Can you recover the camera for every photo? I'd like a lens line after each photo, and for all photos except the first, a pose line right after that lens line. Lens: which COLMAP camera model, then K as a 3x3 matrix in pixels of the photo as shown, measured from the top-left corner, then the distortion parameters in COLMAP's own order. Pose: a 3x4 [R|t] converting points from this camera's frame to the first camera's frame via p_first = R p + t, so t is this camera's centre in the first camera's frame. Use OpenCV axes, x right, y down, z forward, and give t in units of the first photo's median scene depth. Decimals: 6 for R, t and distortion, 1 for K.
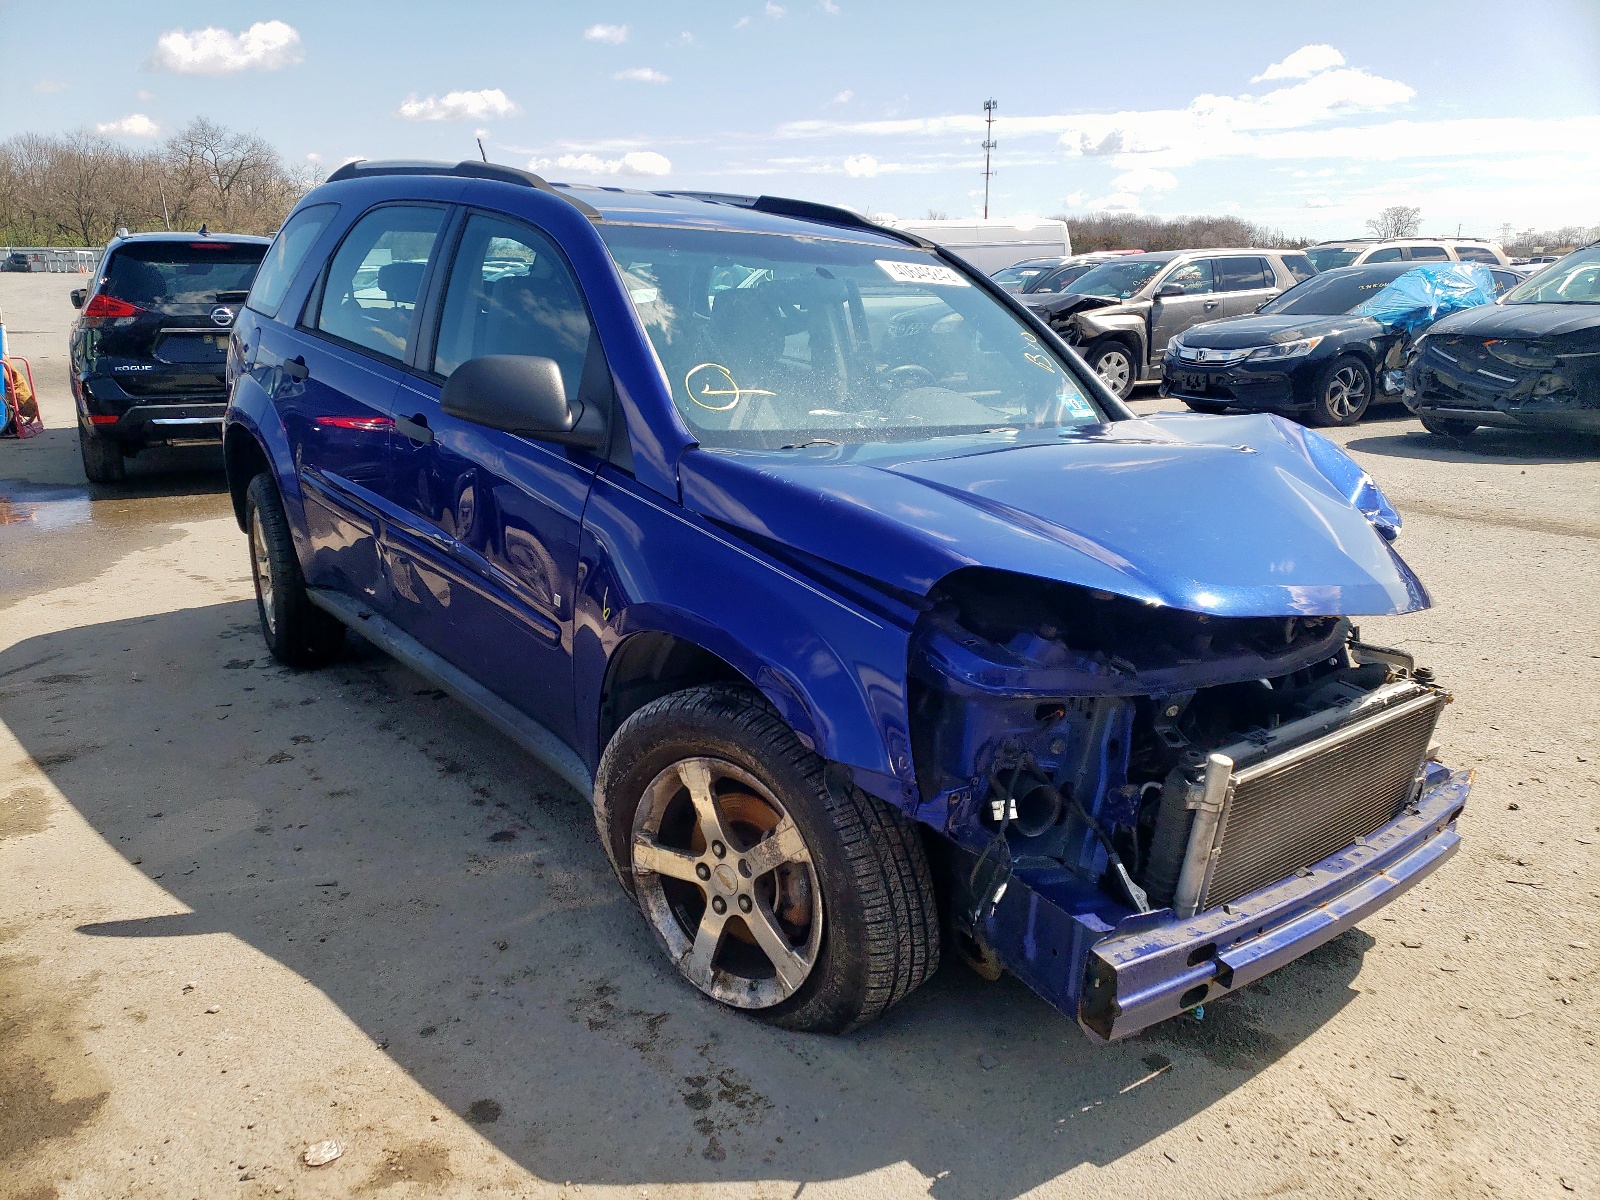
lens RADIAL K [[1202.3, 0, 800.0], [0, 1202.3, 600.0], [0, 0, 1]] dist [0.003941, 0.001471]
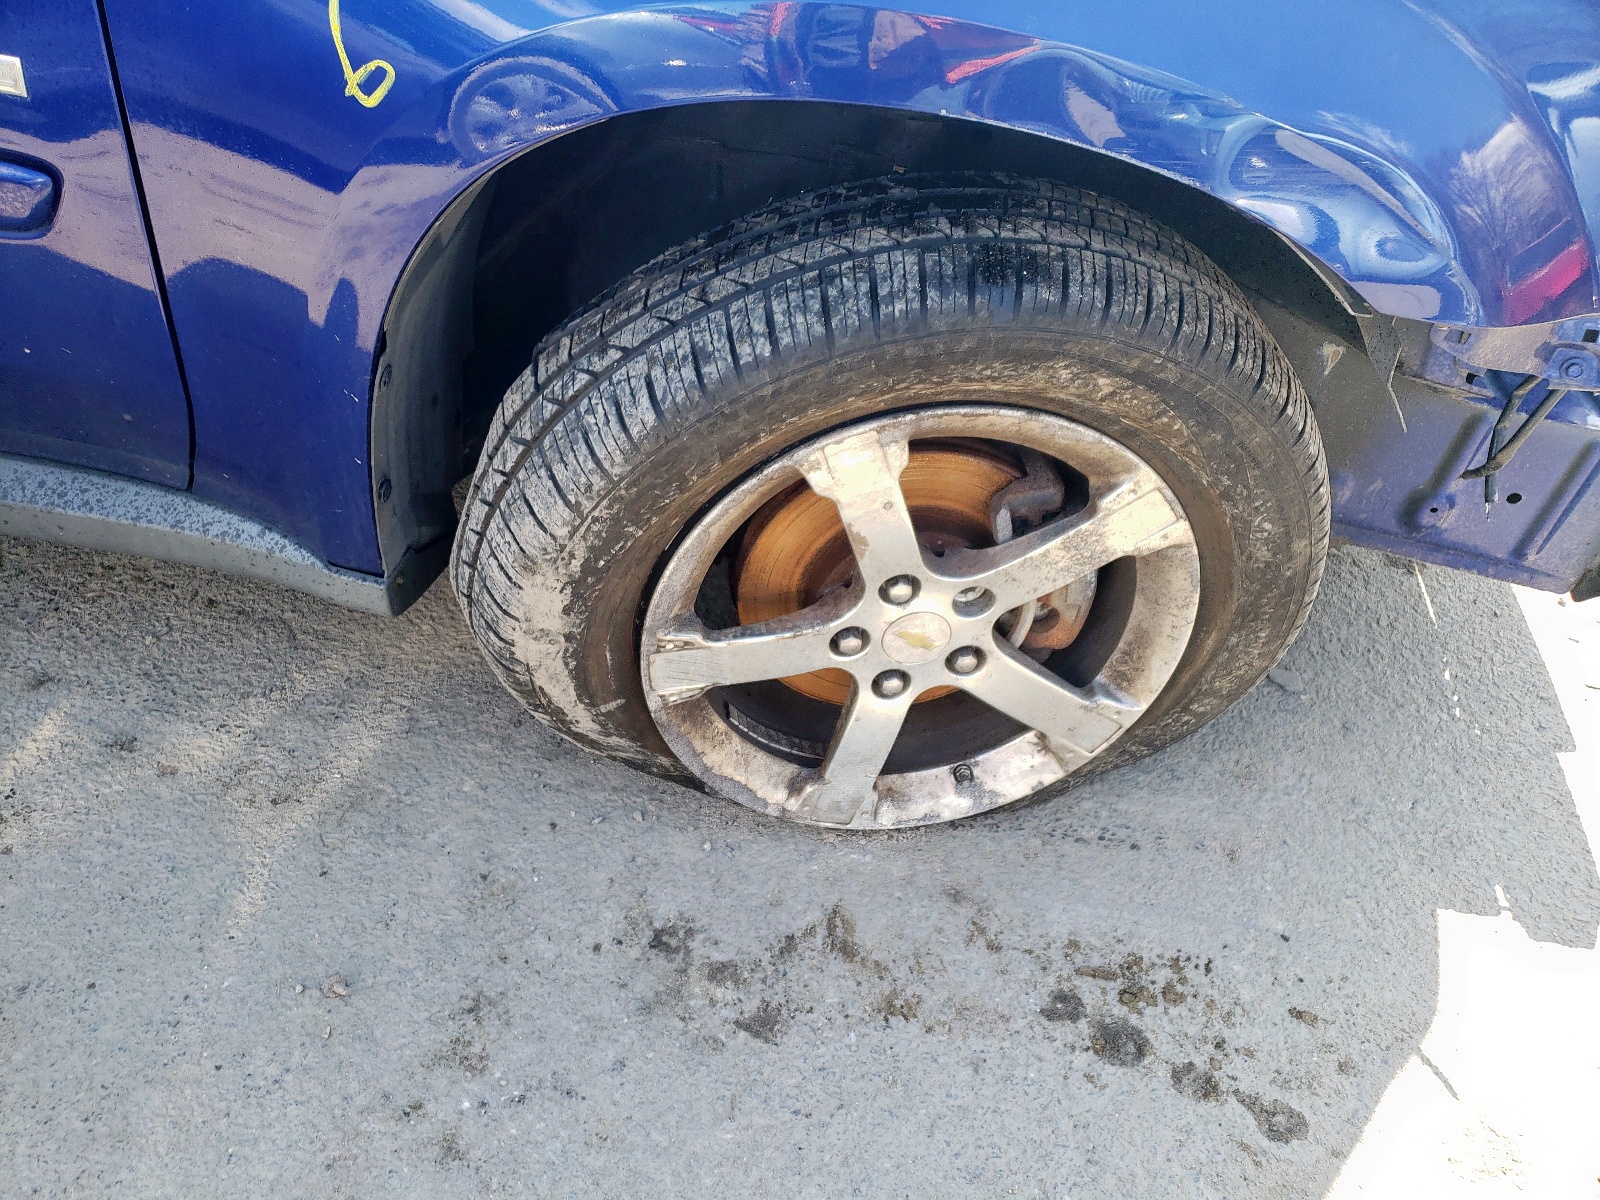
lens RADIAL K [[1274.3, 0, 800.0], [0, 1274.3, 600.0], [0, 0, 1]] dist [-0.008338, -0.004532]
pose [[0.709897, -0.478214, 0.517066, -0.336646], [0.136268, 0.813537, 0.565321, -0.055483], [-0.690997, -0.330860, 0.642693, 0.733857]]
